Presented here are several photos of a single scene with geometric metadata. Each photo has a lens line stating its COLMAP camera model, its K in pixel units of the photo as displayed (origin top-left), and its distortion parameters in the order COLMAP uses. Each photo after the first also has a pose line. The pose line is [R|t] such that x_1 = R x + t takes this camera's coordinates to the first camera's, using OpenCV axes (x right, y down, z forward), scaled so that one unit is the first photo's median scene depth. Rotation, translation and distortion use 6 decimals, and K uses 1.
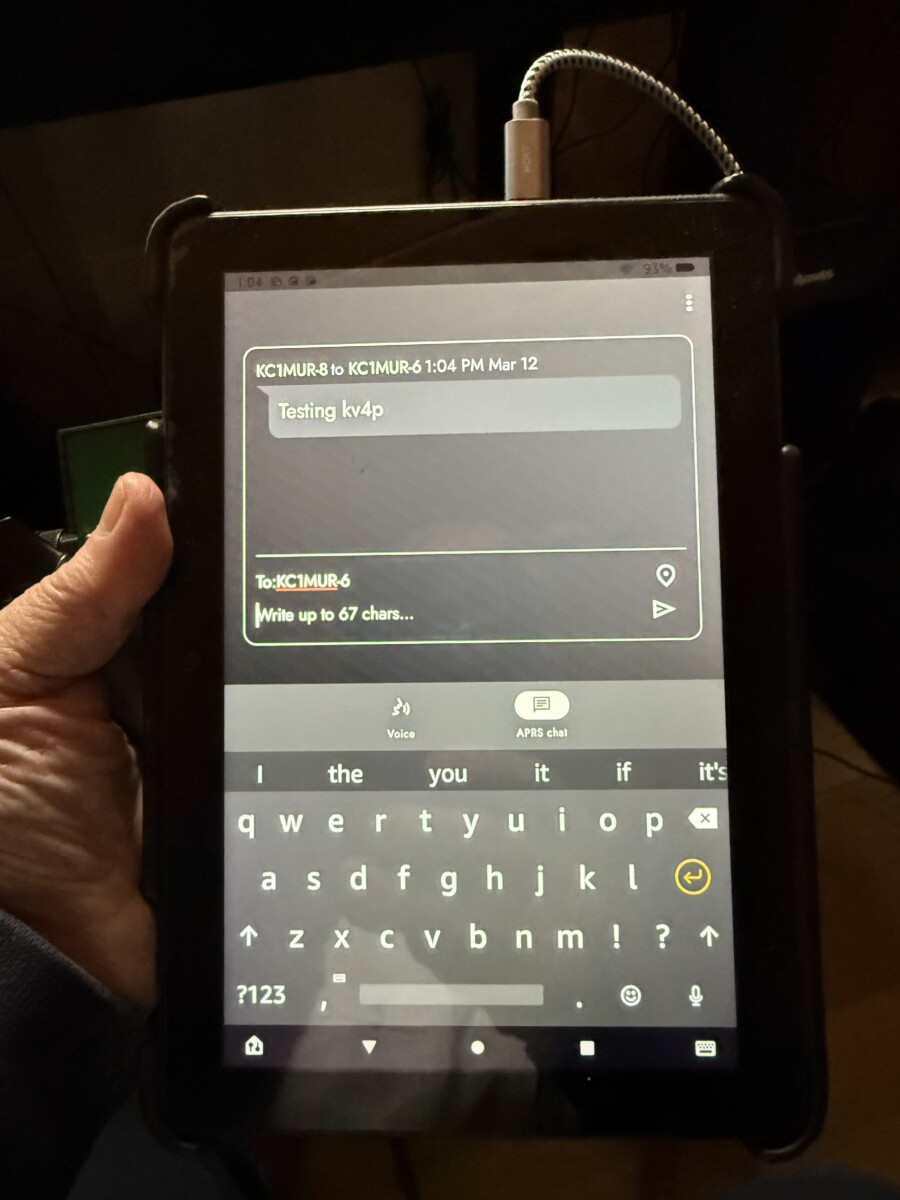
lens RADIAL K [[1059.2, 0, 450.0], [0, 1059.2, 600.0], [0, 0, 1]] dist [0.002339, -0.000583]
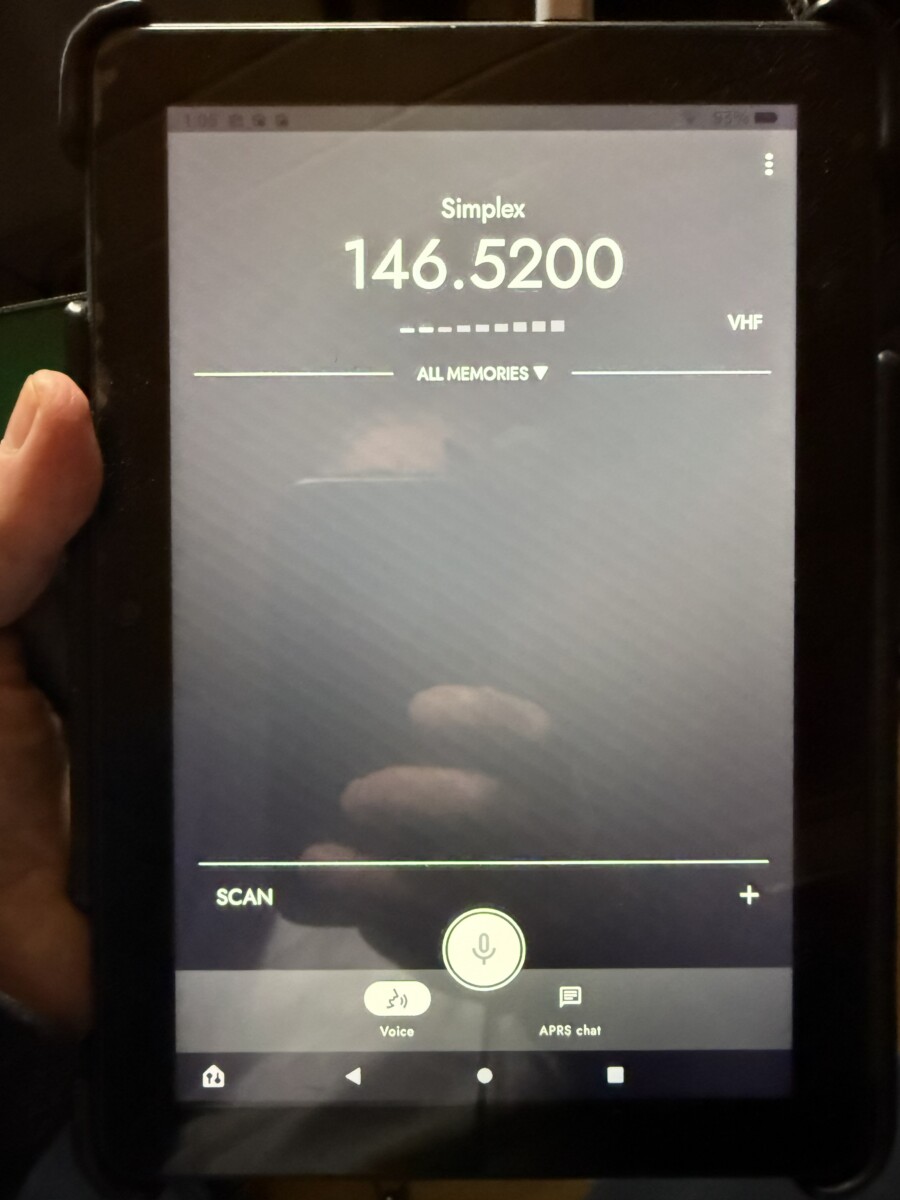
lens RADIAL K [[1059.2, 0, 450.0], [0, 1059.2, 600.0], [0, 0, 1]] dist [0.002339, -0.000583]
pose [[0.997830, 0.005819, 0.065592, -0.057874], [-0.011200, 0.996572, 0.081971, -0.019577], [-0.064890, -0.082528, 0.994474, 0.199684]]
